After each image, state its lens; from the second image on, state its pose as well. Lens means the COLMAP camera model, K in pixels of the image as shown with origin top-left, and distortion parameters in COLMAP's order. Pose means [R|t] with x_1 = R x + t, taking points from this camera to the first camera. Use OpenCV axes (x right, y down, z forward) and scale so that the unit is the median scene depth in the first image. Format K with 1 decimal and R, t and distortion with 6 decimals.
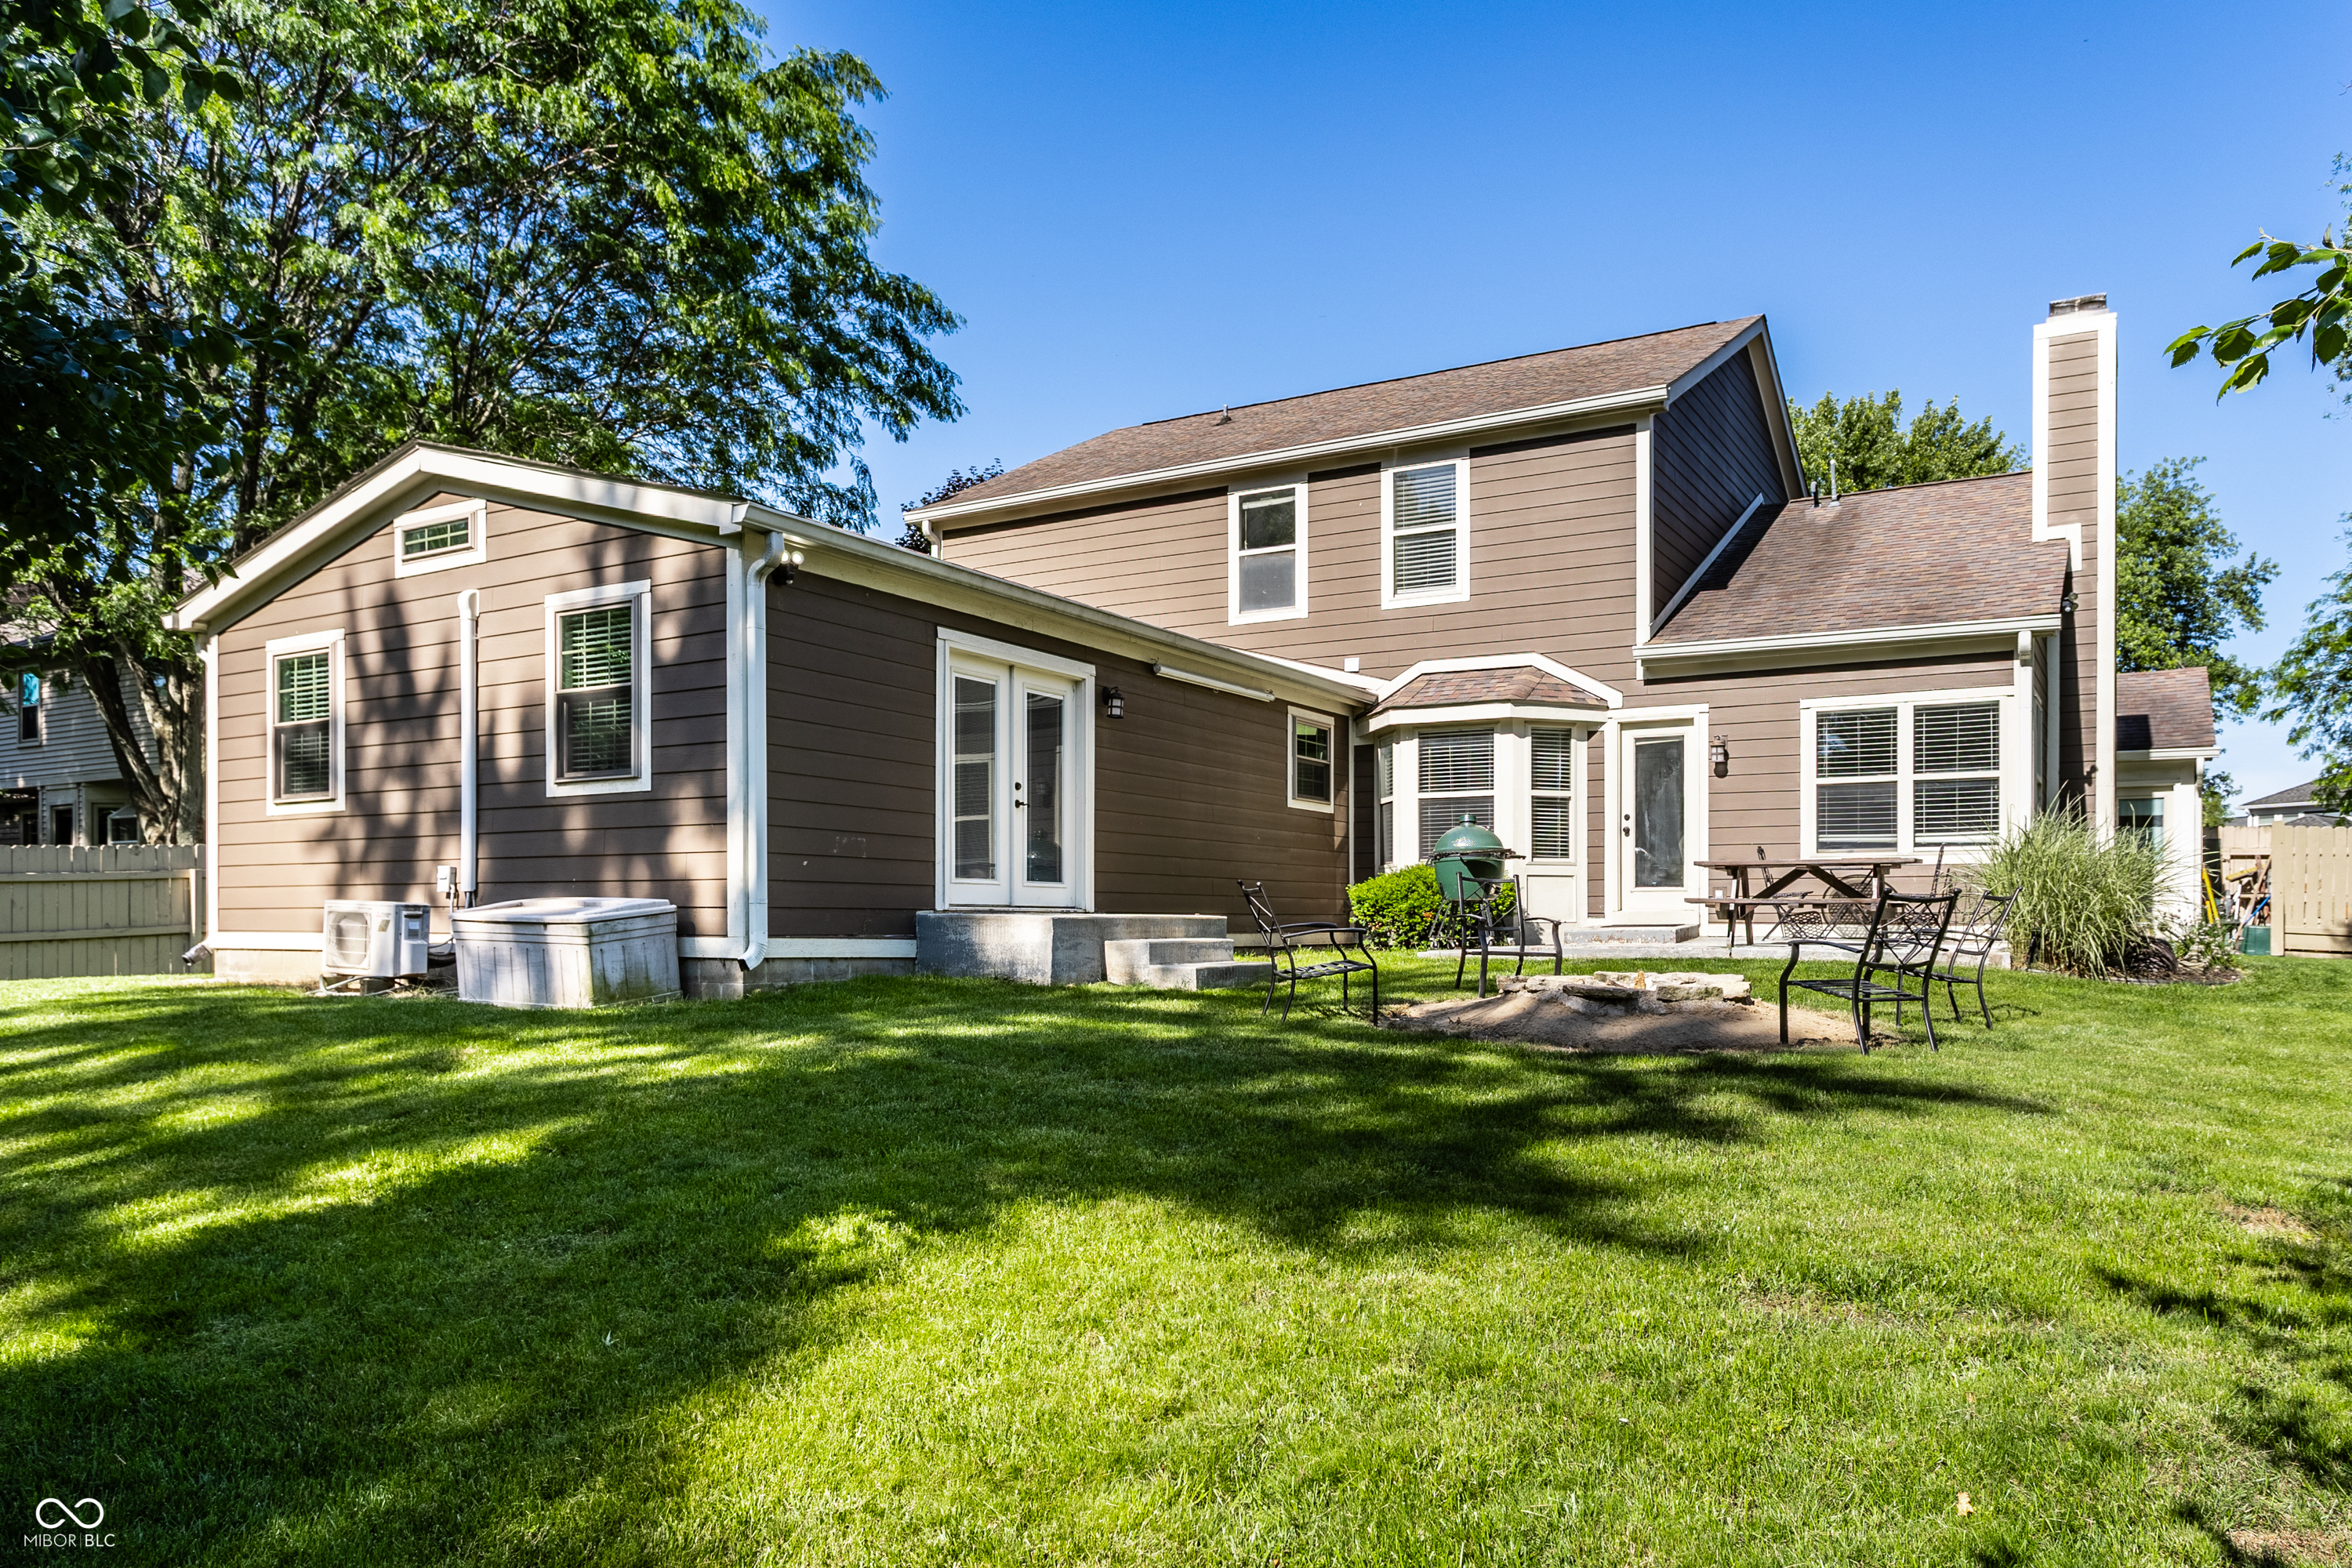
lens RADIAL K [[1554.0, 0, 1271.7], [0, 1554.0, 920.5], [0, 0, 1]] dist [-0.001754, 0.002304]
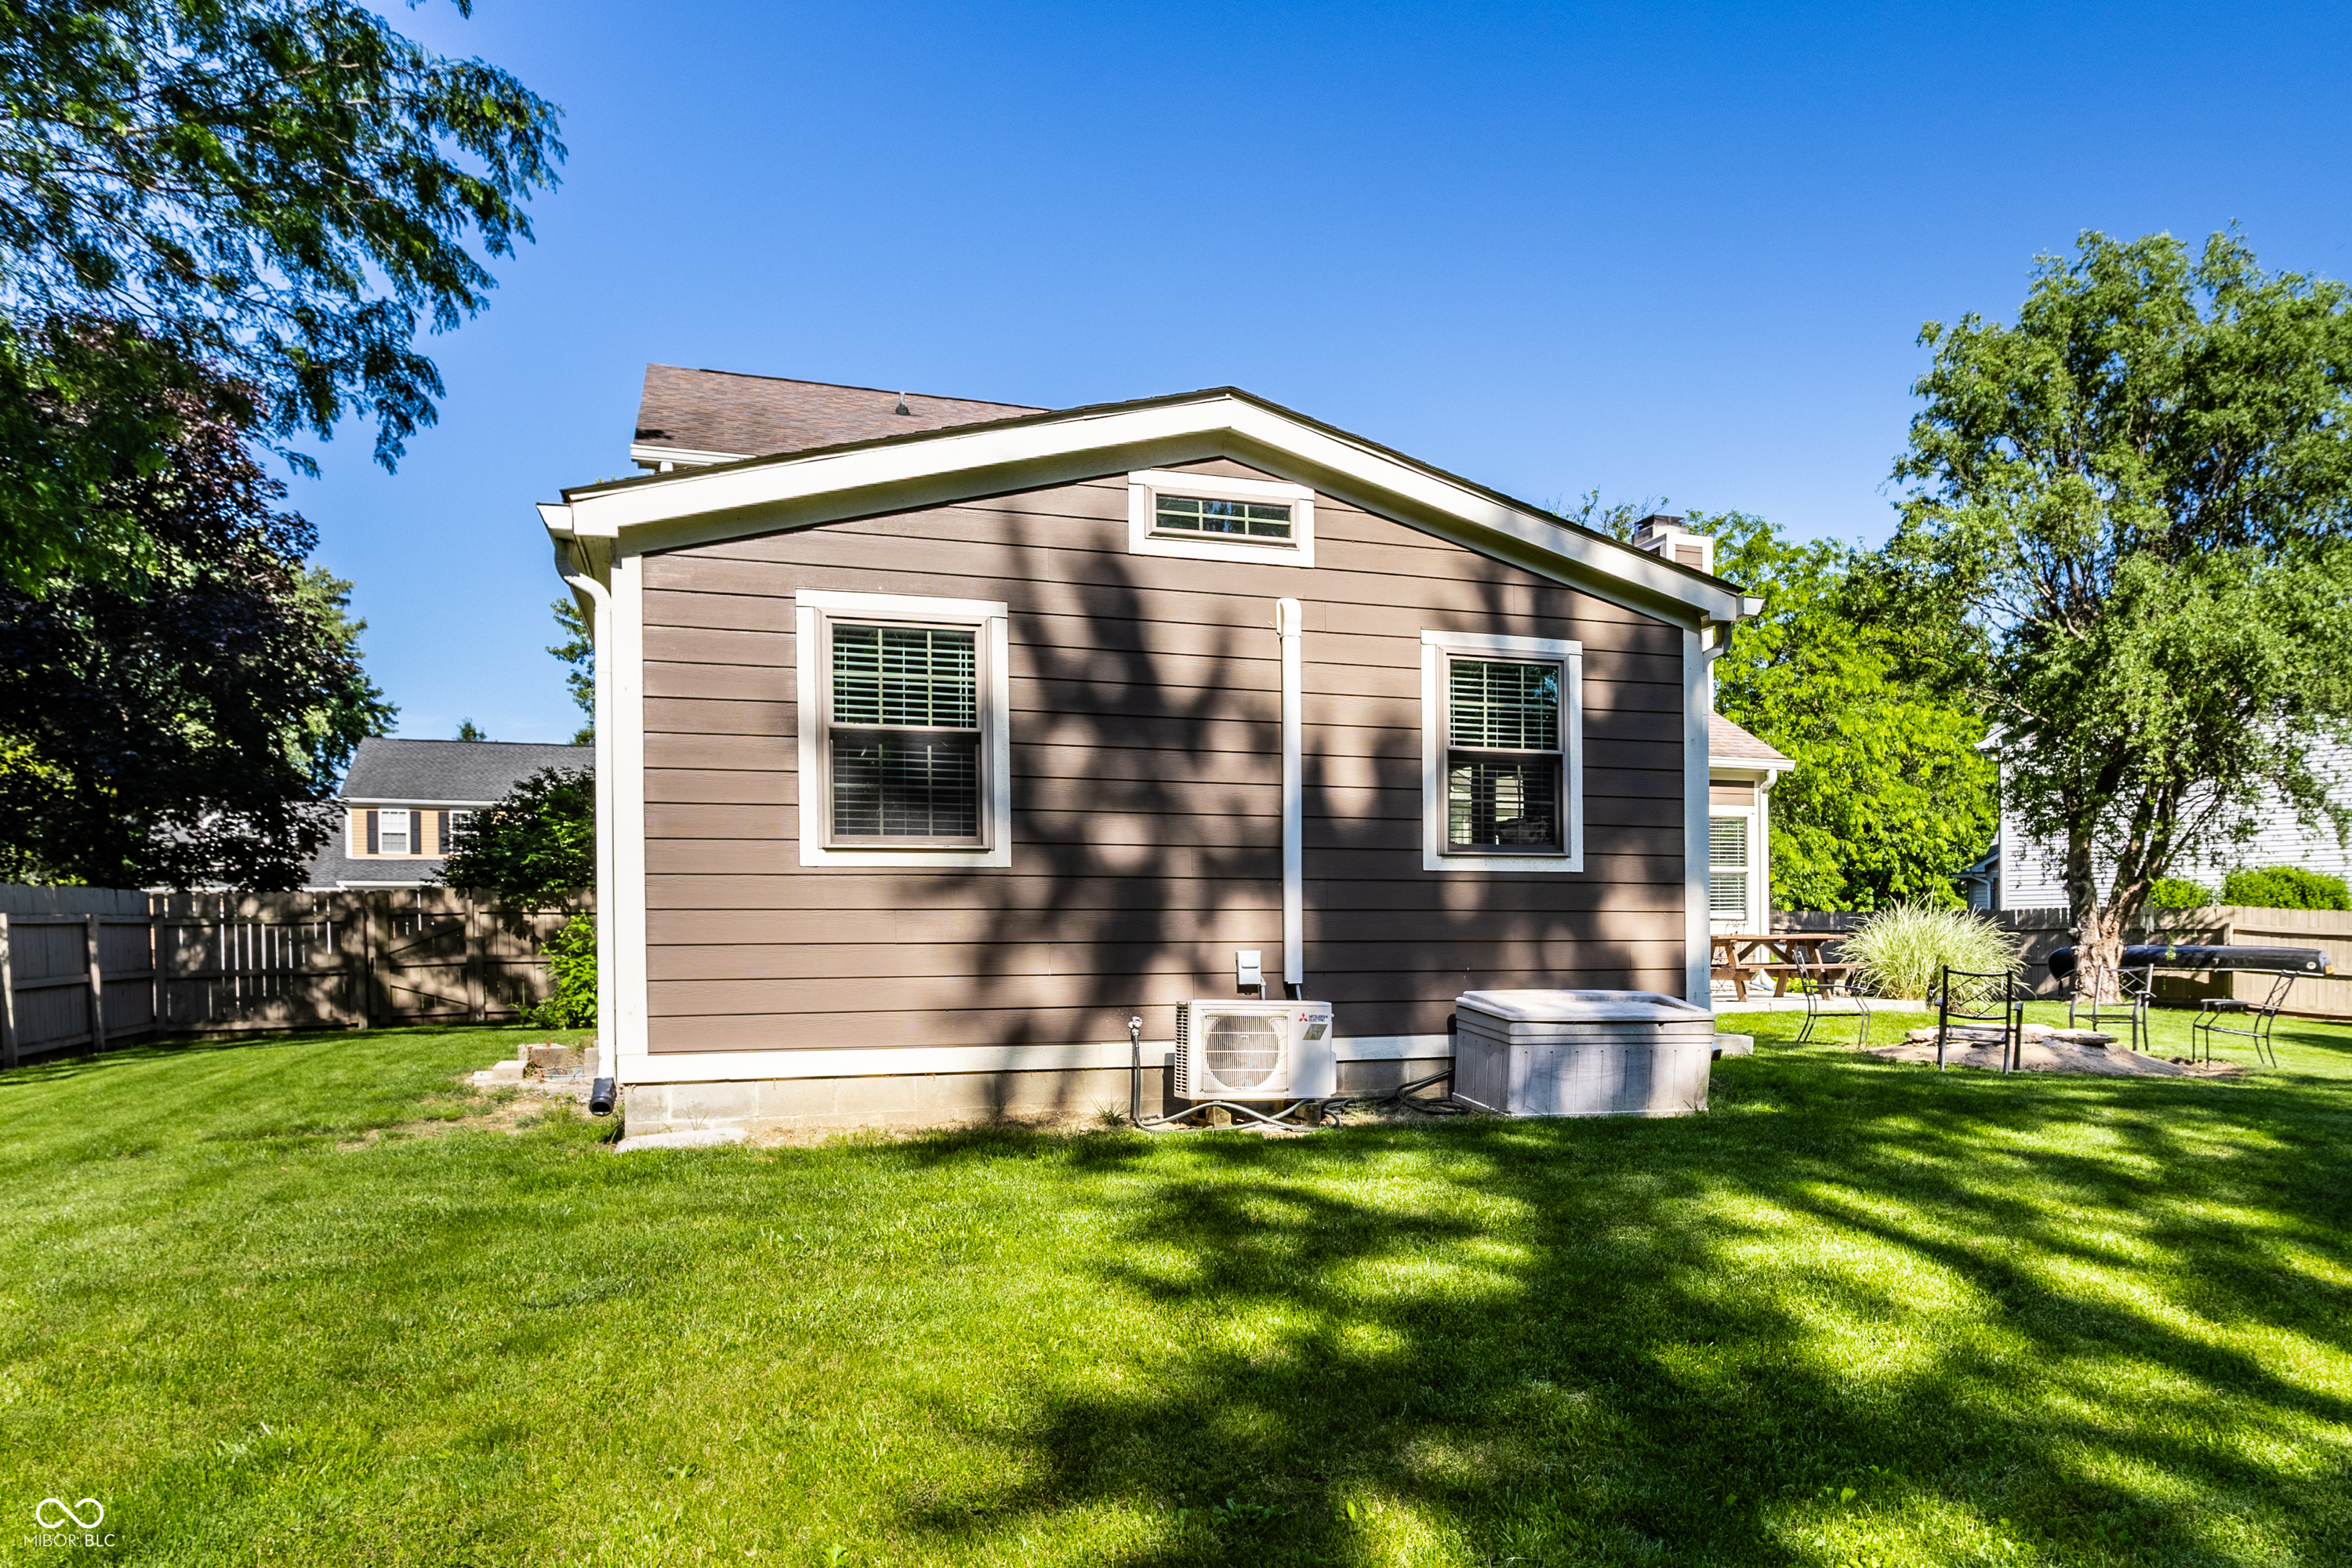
lens RADIAL K [[1611.2, 0, 1378.2], [0, 1611.2, 966.9], [0, 0, 1]] dist [-0.004868, -0.000296]
pose [[0.631947, -0.015089, 0.774864, -0.962713], [0.008507, 0.999885, 0.012533, -0.031596], [-0.774965, -0.001329, 0.632003, 0.388963]]
